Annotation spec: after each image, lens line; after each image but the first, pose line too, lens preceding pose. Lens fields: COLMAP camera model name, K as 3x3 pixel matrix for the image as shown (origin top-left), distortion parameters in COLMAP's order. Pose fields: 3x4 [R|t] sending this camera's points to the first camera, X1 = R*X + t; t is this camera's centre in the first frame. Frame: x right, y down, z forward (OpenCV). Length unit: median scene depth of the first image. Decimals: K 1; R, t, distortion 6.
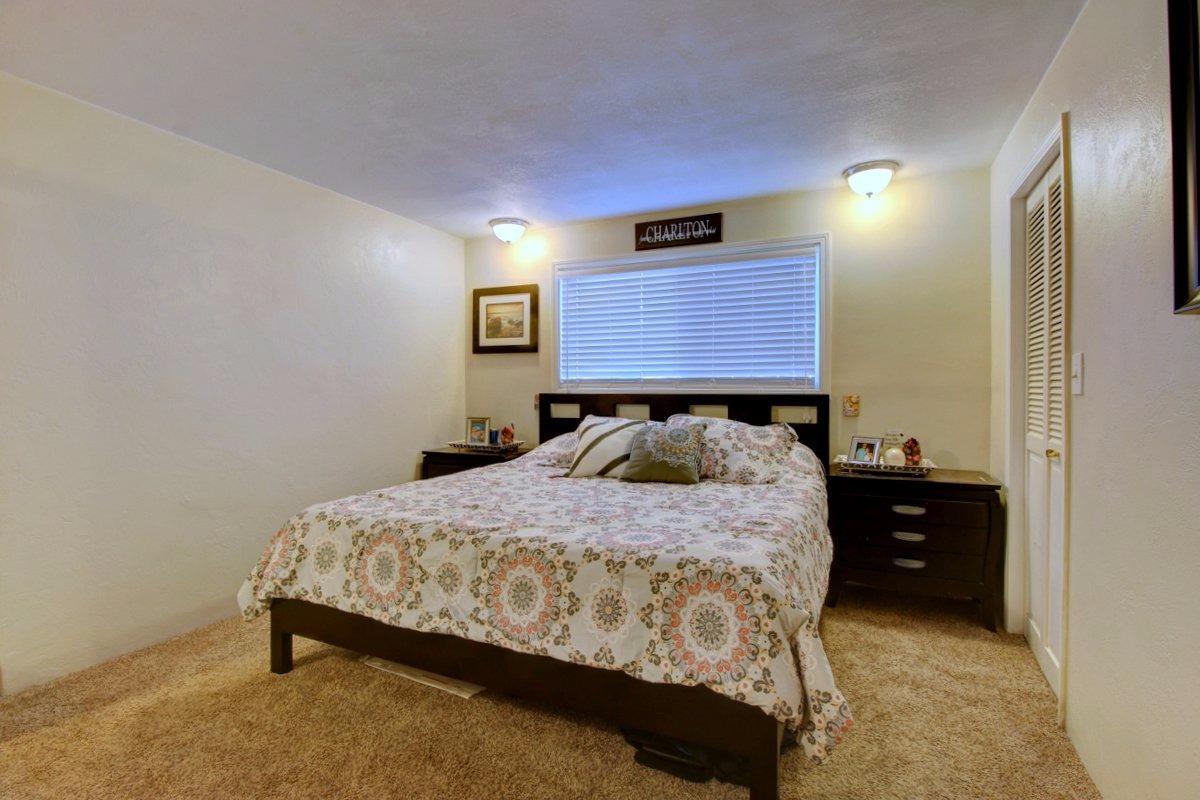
lens RADIAL K [[549.1, 0, 586.6], [0, 549.1, 389.4], [0, 0, 1]] dist [0.005732, -0.012233]
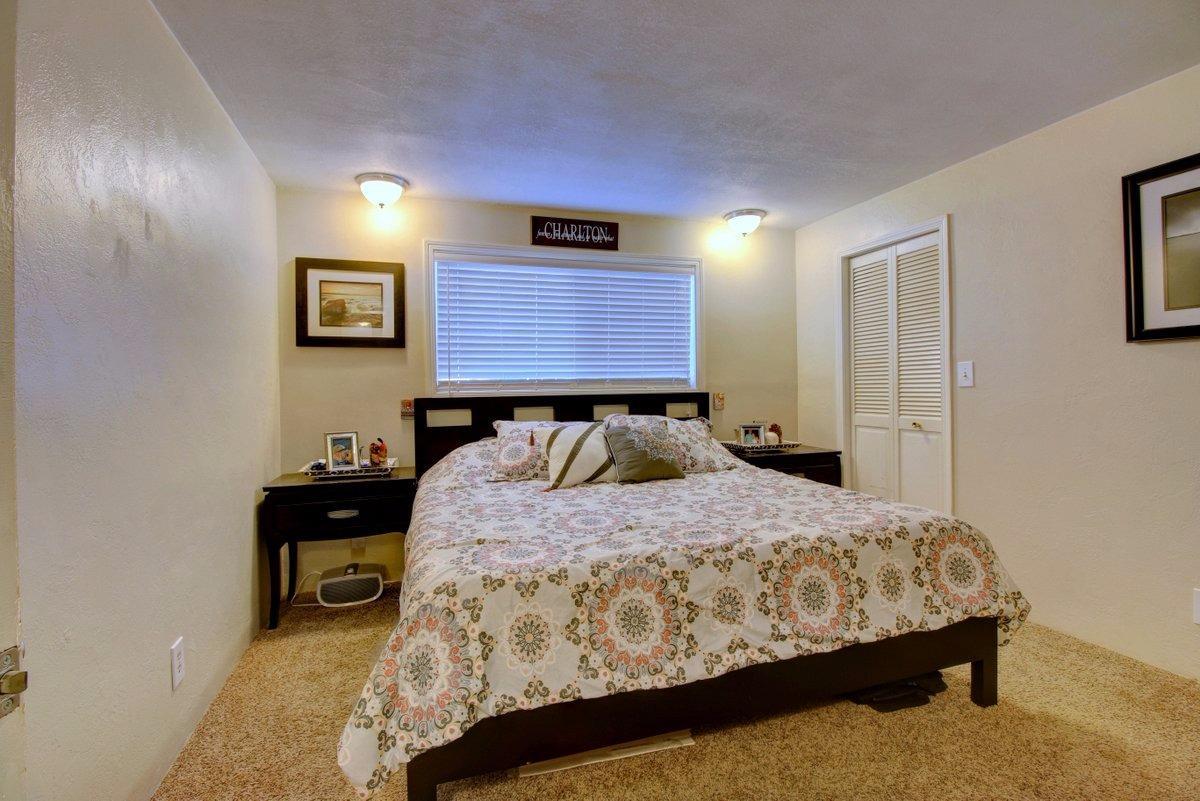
lens RADIAL K [[549.1, 0, 586.6], [0, 549.1, 389.9], [0, 0, 1]] dist [0.005732, -0.012233]
pose [[0.738194, -0.012877, 0.674466, -0.613663], [0.017852, 0.999841, -0.000450, -0.000410], [-0.674353, 0.012373, 0.738306, 0.310067]]
